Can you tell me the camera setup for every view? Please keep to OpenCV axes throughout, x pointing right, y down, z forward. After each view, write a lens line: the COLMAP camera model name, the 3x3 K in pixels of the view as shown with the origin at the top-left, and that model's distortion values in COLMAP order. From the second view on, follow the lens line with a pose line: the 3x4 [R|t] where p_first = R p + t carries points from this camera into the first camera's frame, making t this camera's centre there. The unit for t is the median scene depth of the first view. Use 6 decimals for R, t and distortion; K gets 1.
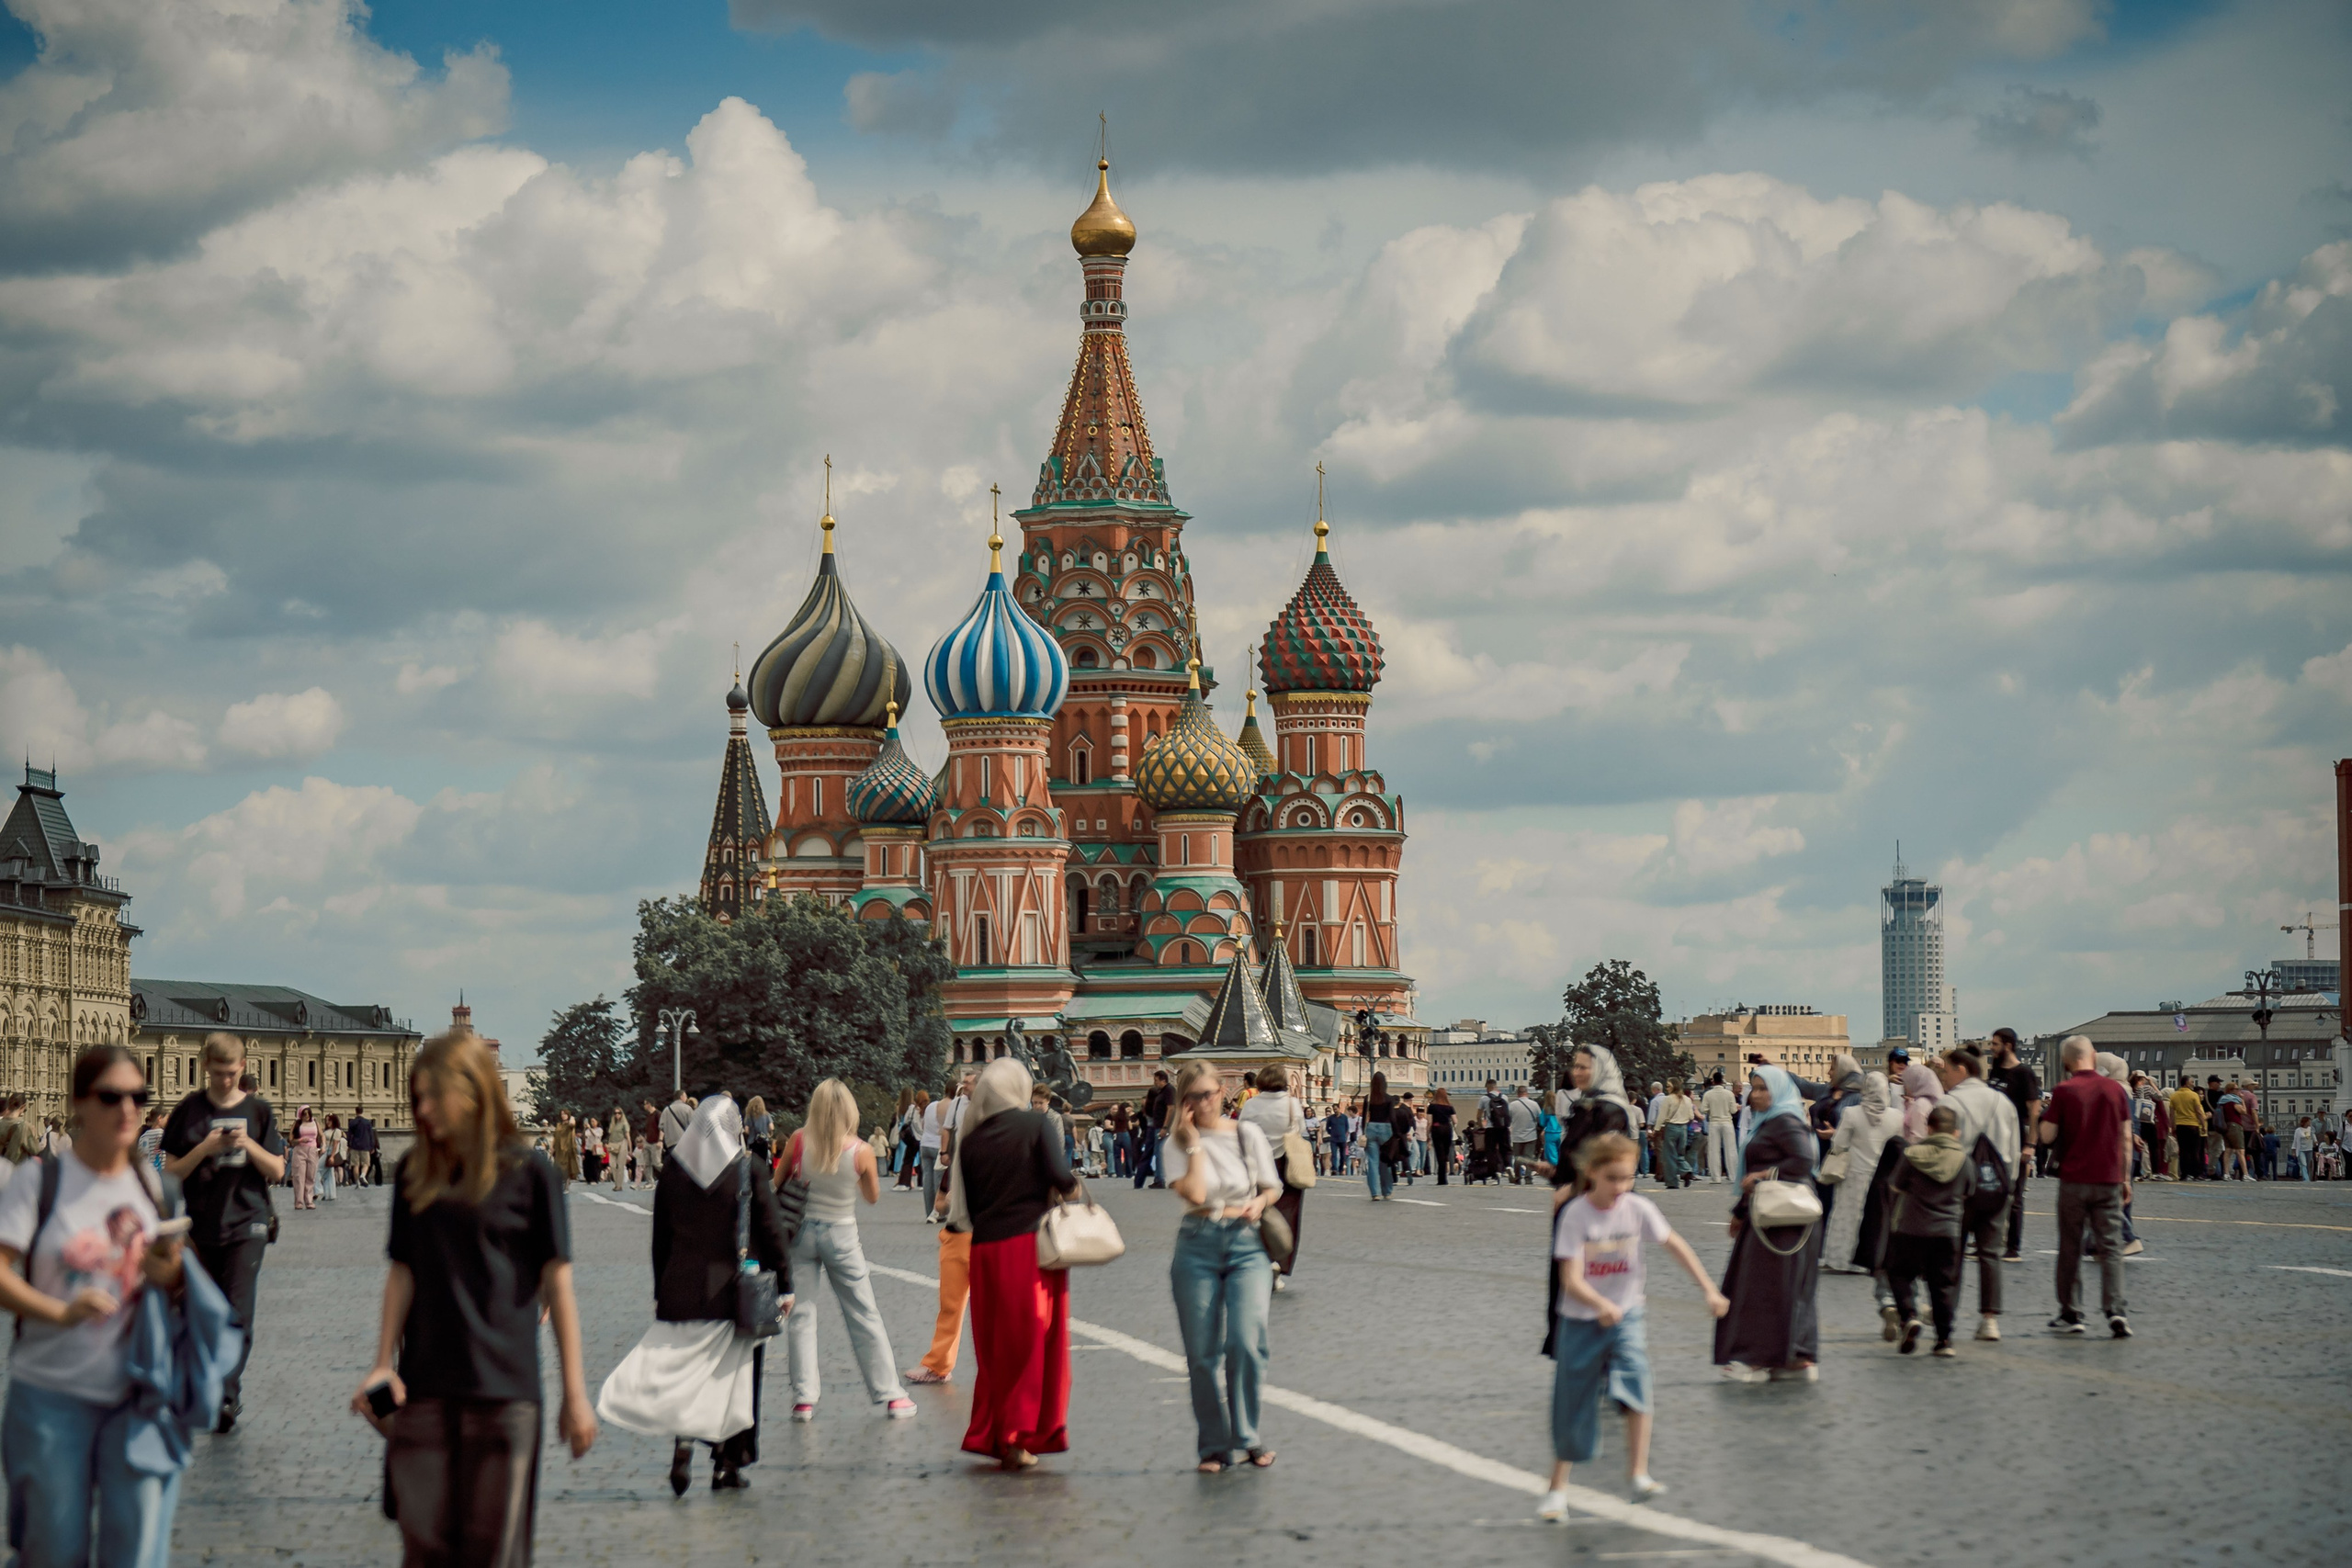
lens RADIAL K [[5611.1, 0, 1176.0], [0, 5611.1, 784.0], [0, 0, 1]] dist [-0.032079, 0.021008]
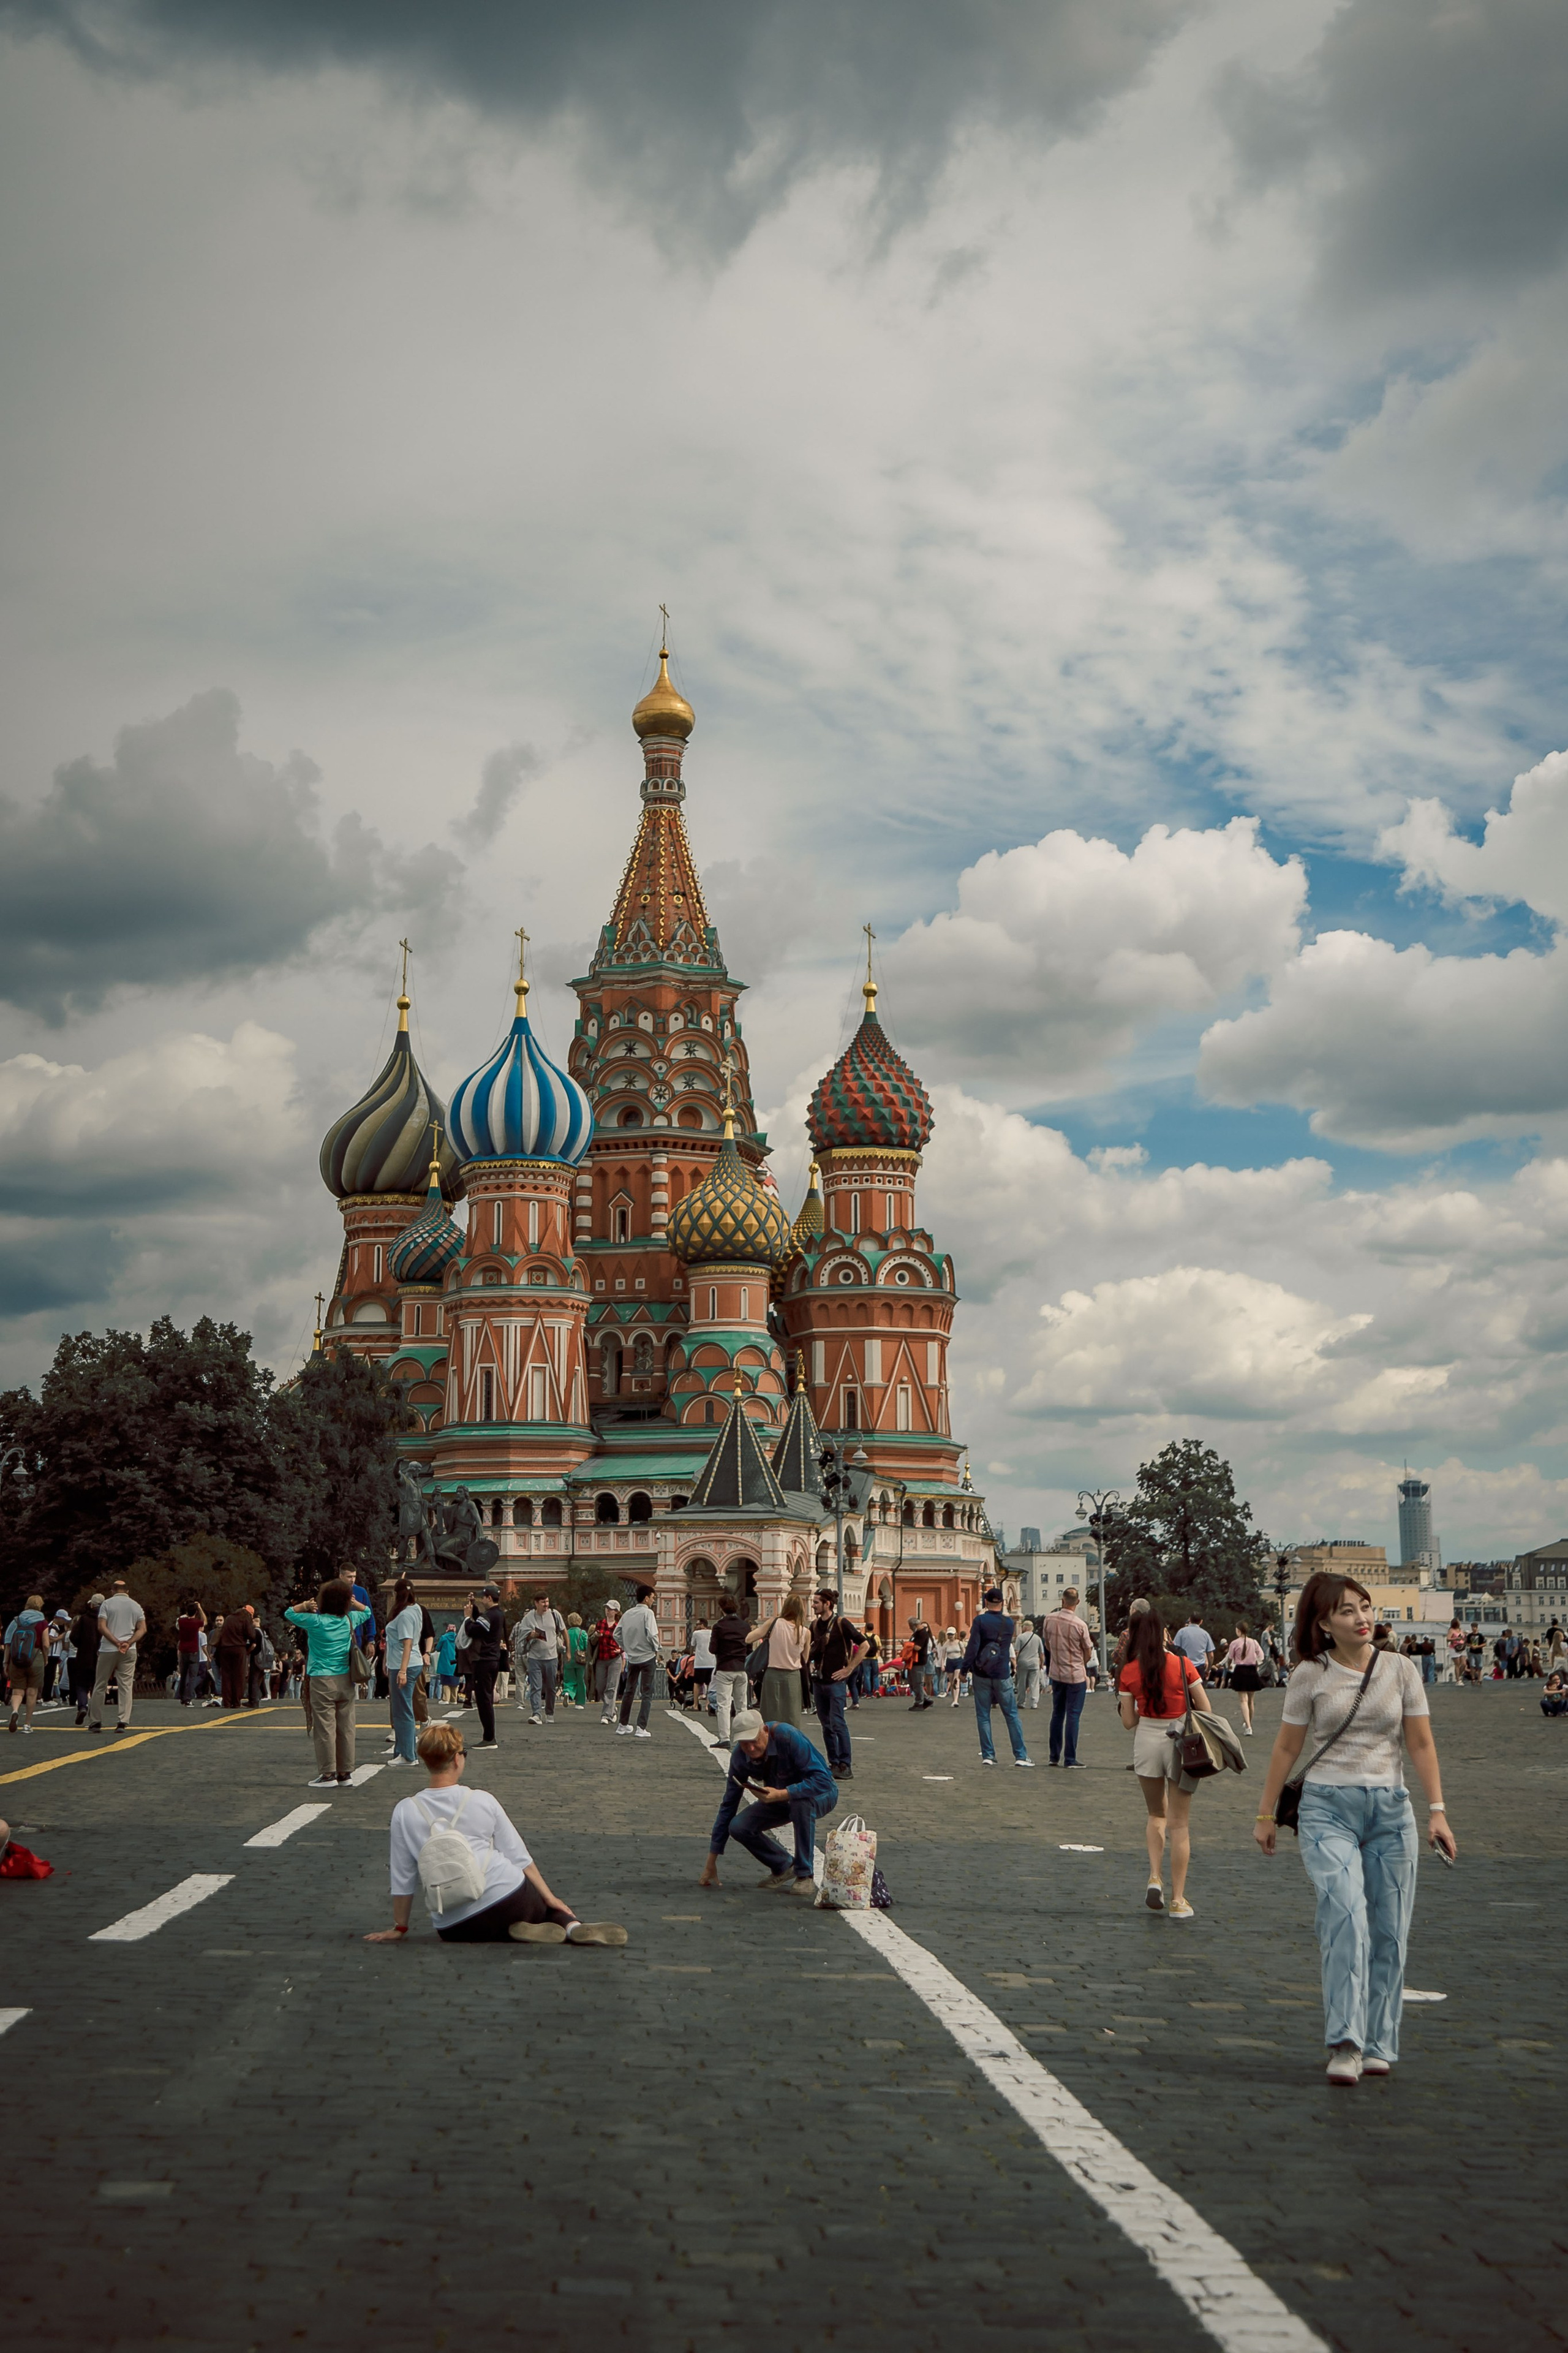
lens RADIAL K [[2767.2, 0, 697.2], [0, 2767.2, 999.0], [0, 0, 1]] dist [-0.004634, -0.002298]
pose [[0.992932, -0.013889, -0.117871, 0.054017], [-0.004470, 0.988049, -0.154076, 0.032465], [0.118602, 0.153514, 0.981003, 0.521398]]
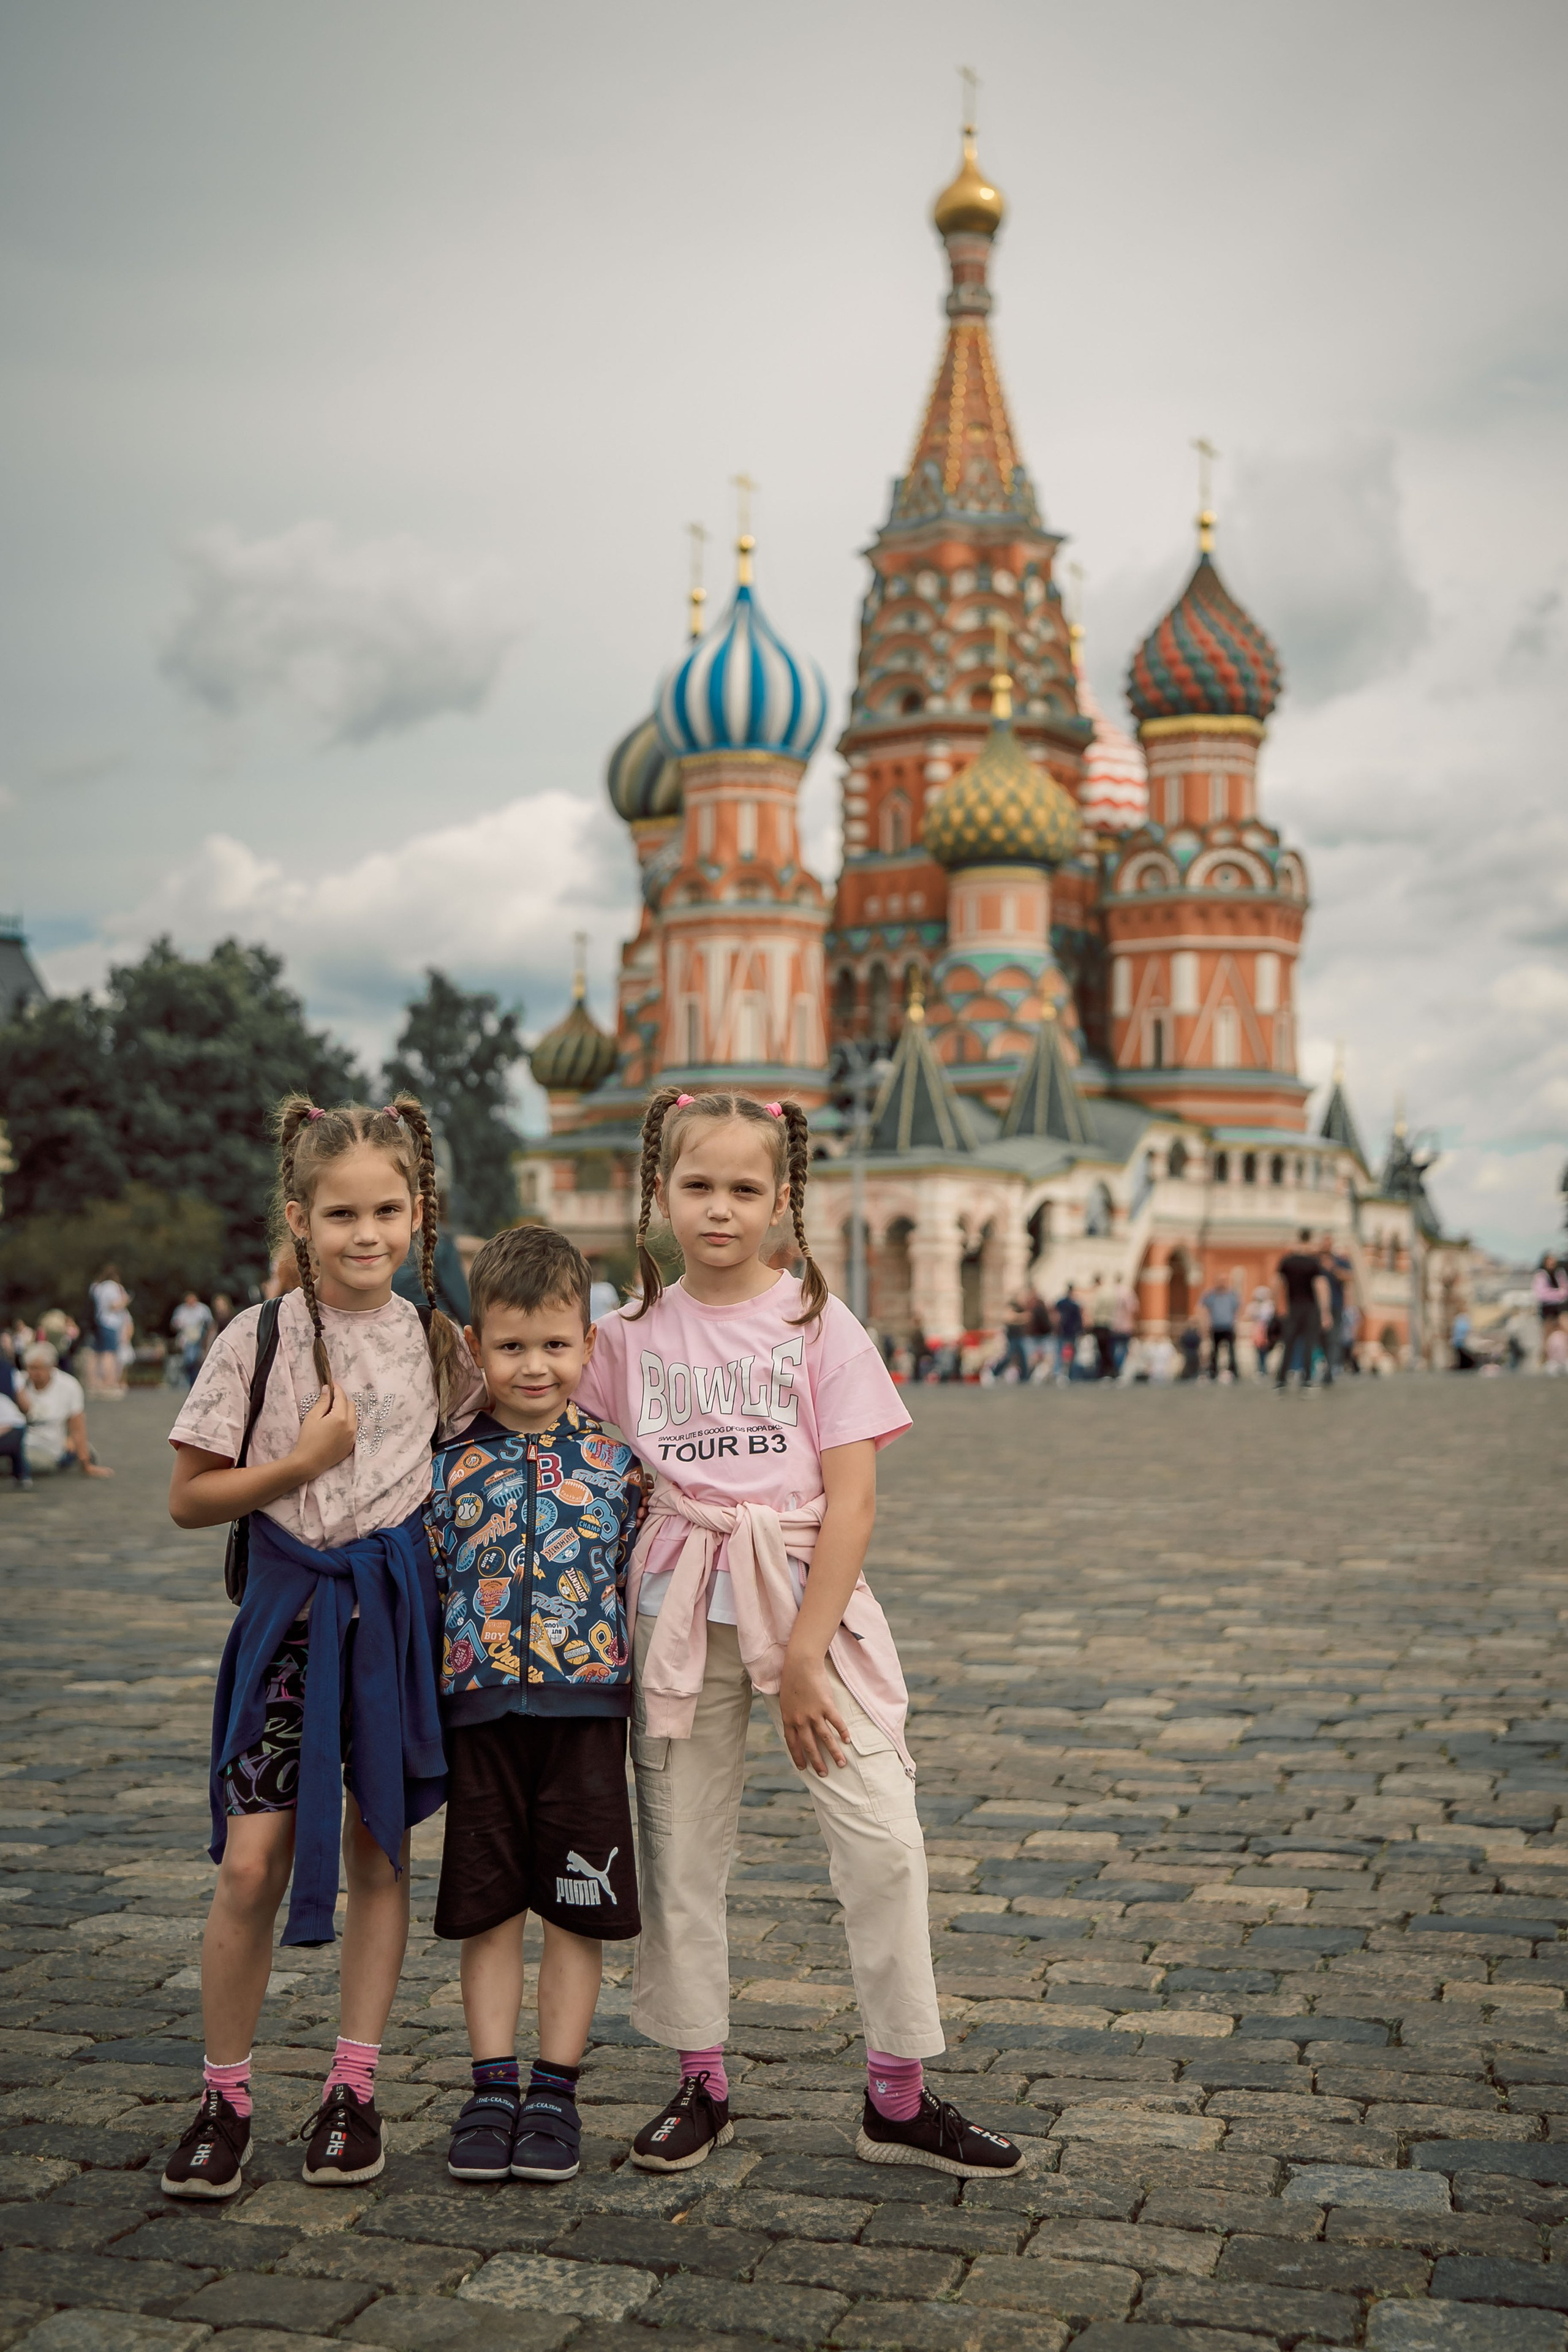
lens RADIAL K [[2607.5, 0, 784.0], [0, 2607.5, 1176.0], [0, 0, 1]] dist [-0.003155, -0.005359]
pose [[0.913467, -0.008588, -0.406823, 0.122187], [0.013909, 0.999852, 0.010122, 0.042871], [0.406676, -0.014905, 0.913451, 0.646953]]
